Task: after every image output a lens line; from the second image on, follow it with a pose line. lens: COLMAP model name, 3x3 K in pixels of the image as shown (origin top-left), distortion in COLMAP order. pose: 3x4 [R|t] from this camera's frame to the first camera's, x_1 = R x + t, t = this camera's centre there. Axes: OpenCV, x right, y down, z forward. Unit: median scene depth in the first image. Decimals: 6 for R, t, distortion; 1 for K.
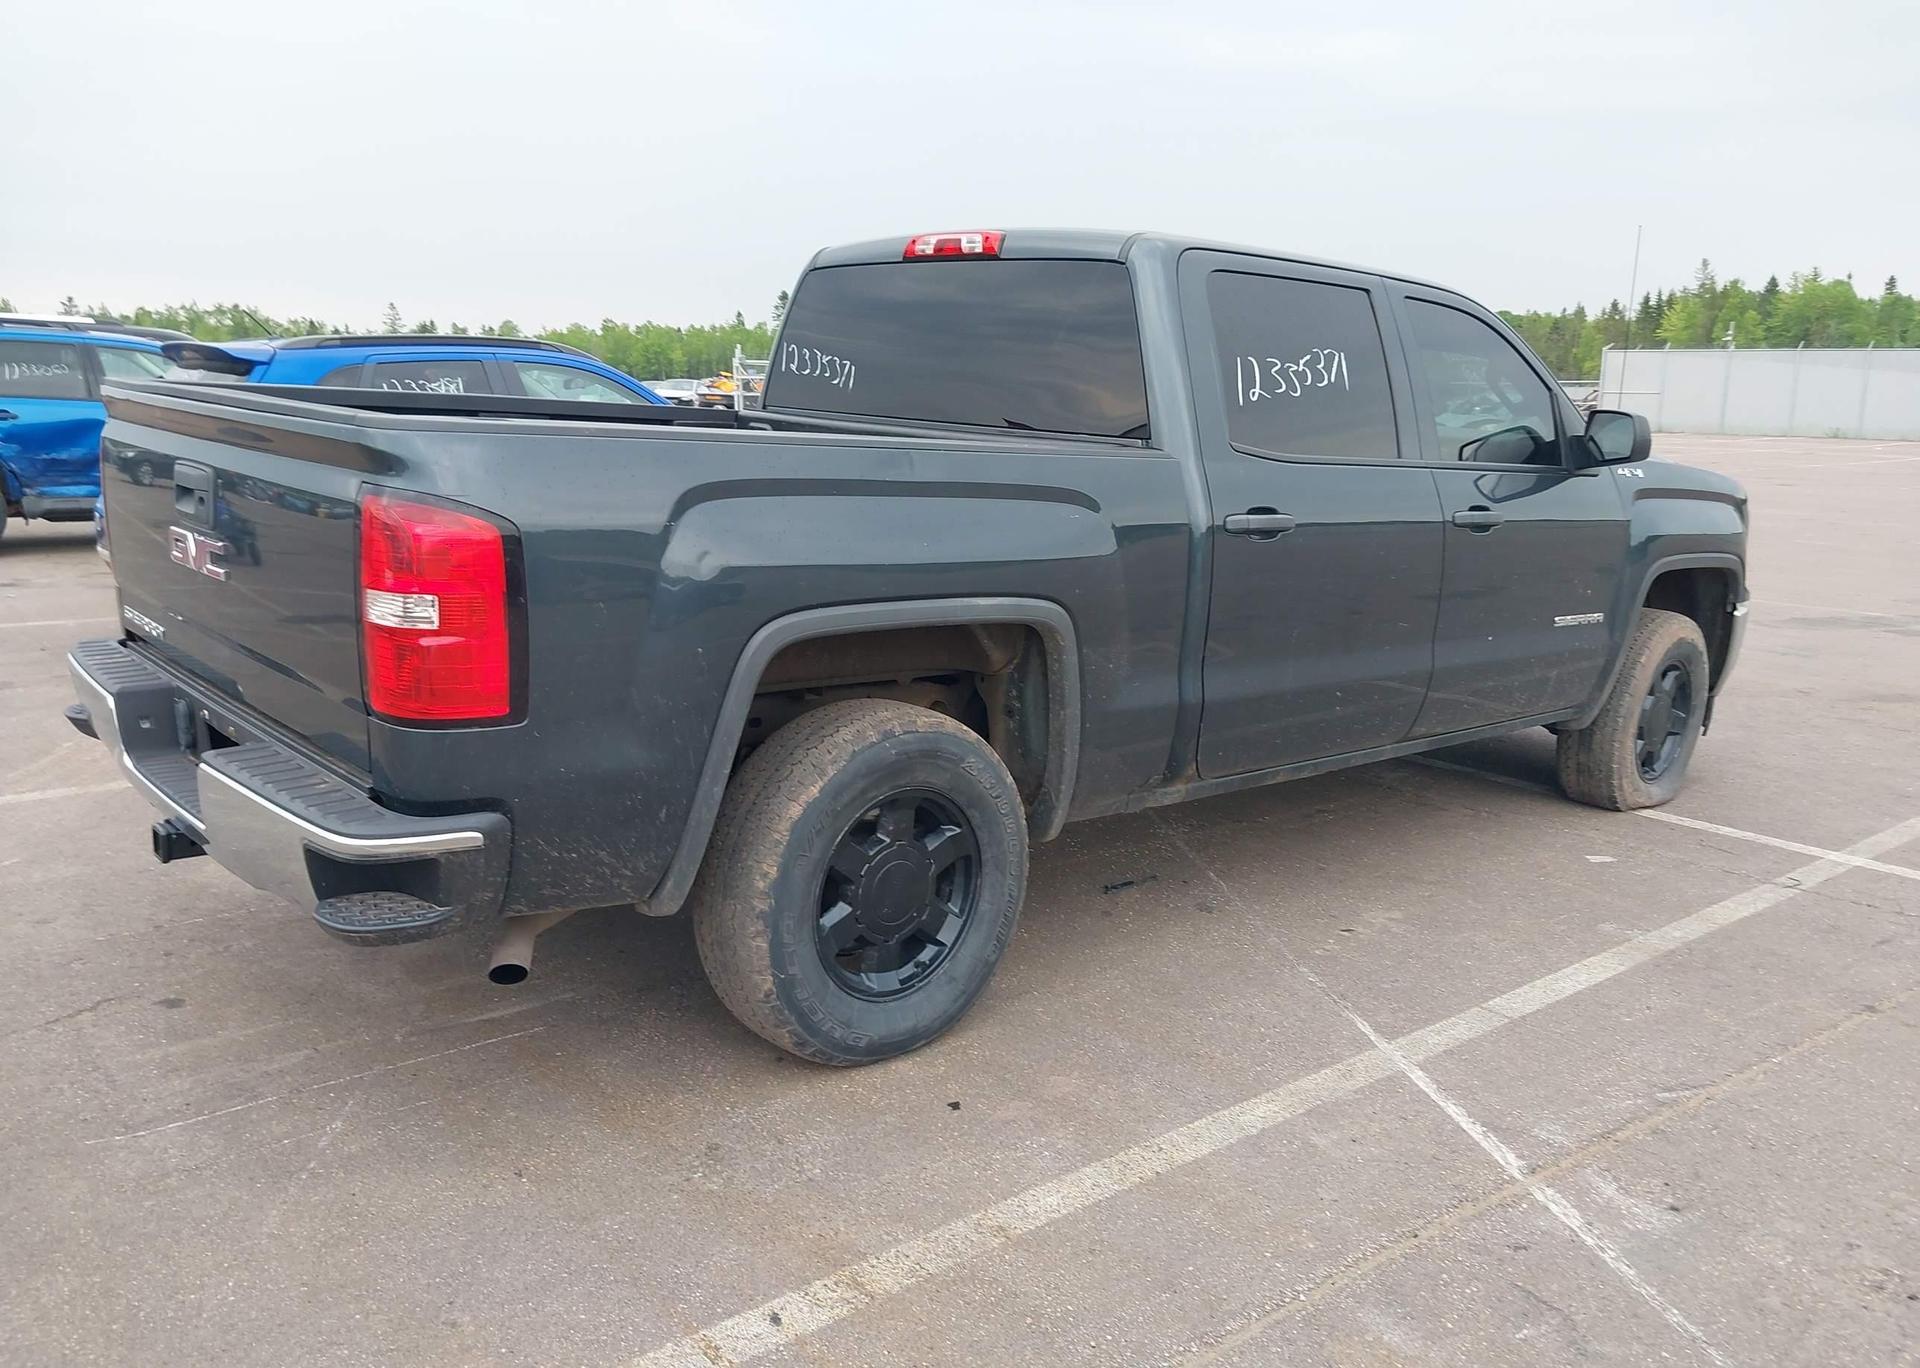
lens RADIAL K [[1506.6, 0, 944.0], [0, 1506.6, 737.7], [0, 0, 1]] dist [0.034374, -0.047189]
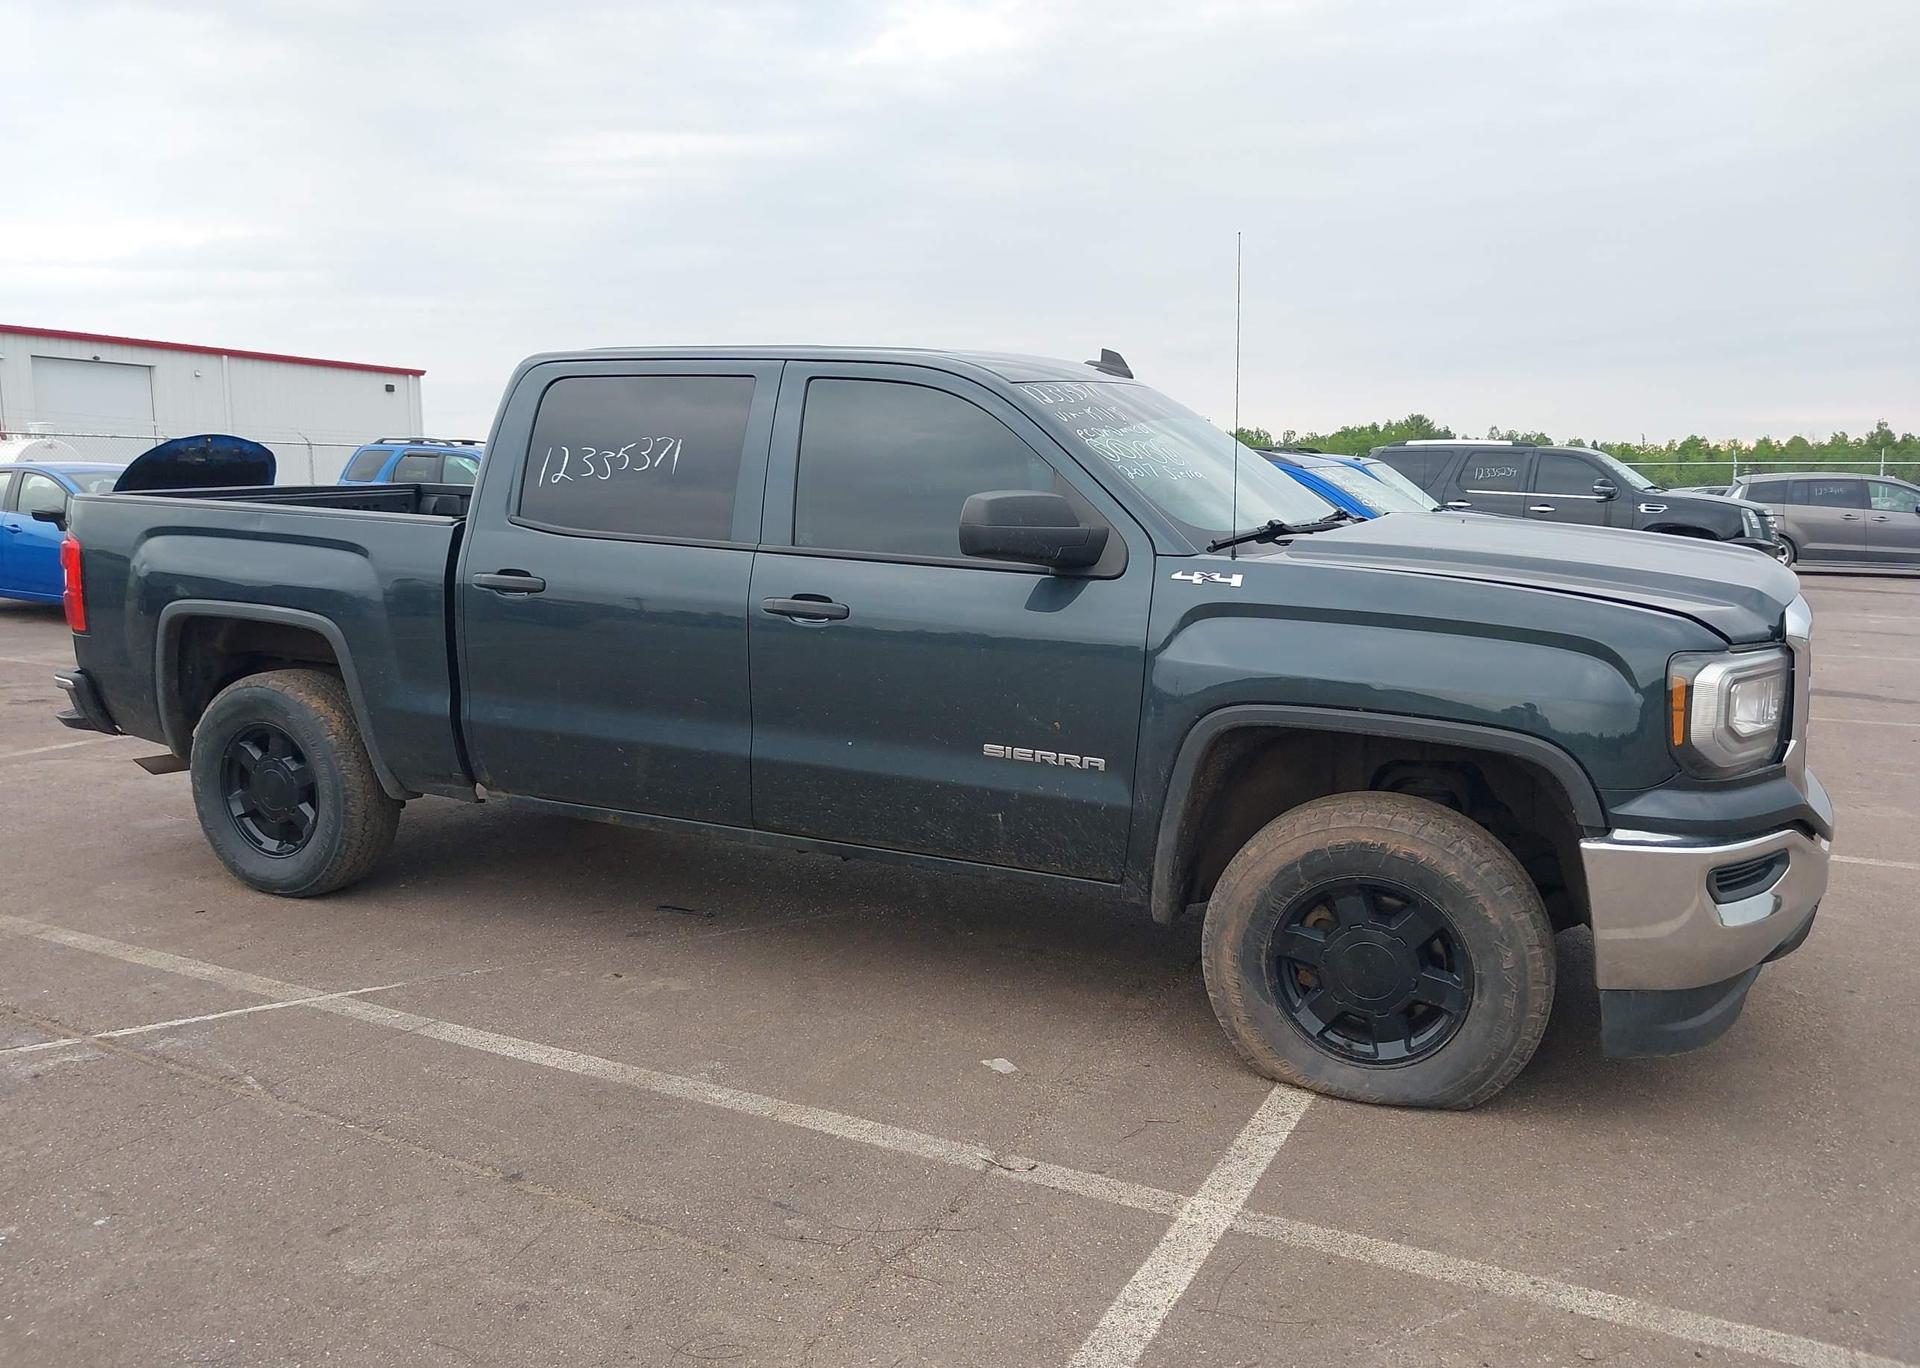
lens RADIAL K [[1506.6, 0, 944.0], [0, 1506.6, 737.7], [0, 0, 1]] dist [0.034374, -0.047189]
pose [[0.383071, 0.134464, -0.913880, 1.513970], [-0.205057, 0.977042, 0.057804, -0.167704], [0.900671, 0.165254, 0.401849, 0.876374]]
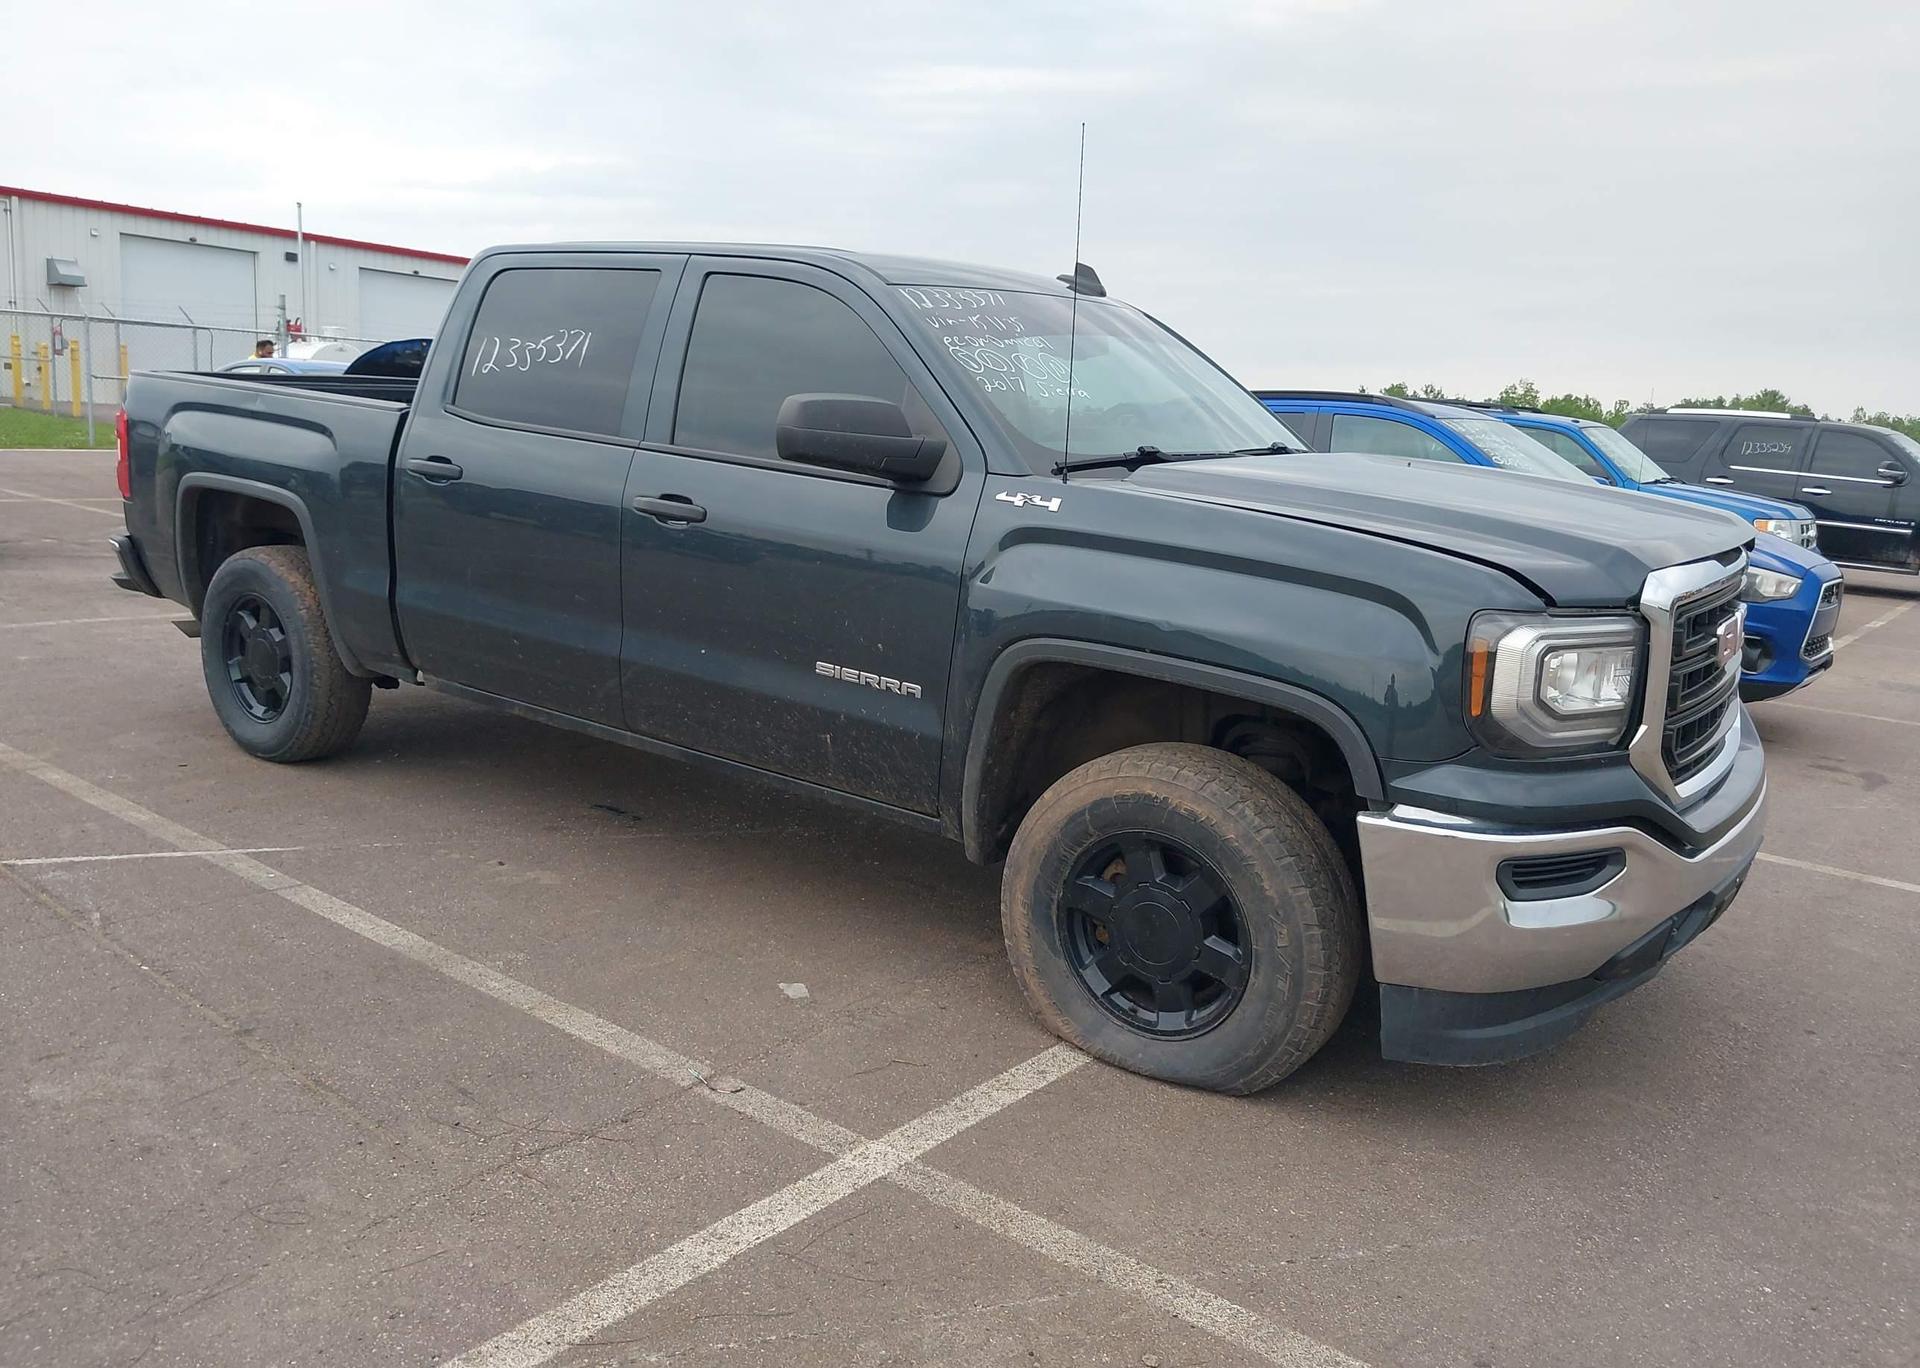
lens RADIAL K [[1497.4, 0, 943.0], [0, 1497.4, 742.7], [0, 0, 1]] dist [0.071318, -0.118818]
pose [[0.196454, 0.195973, -0.960729, 1.565267], [-0.273867, 0.951794, 0.138149, -0.220396], [0.941490, 0.235972, 0.240654, 1.184239]]
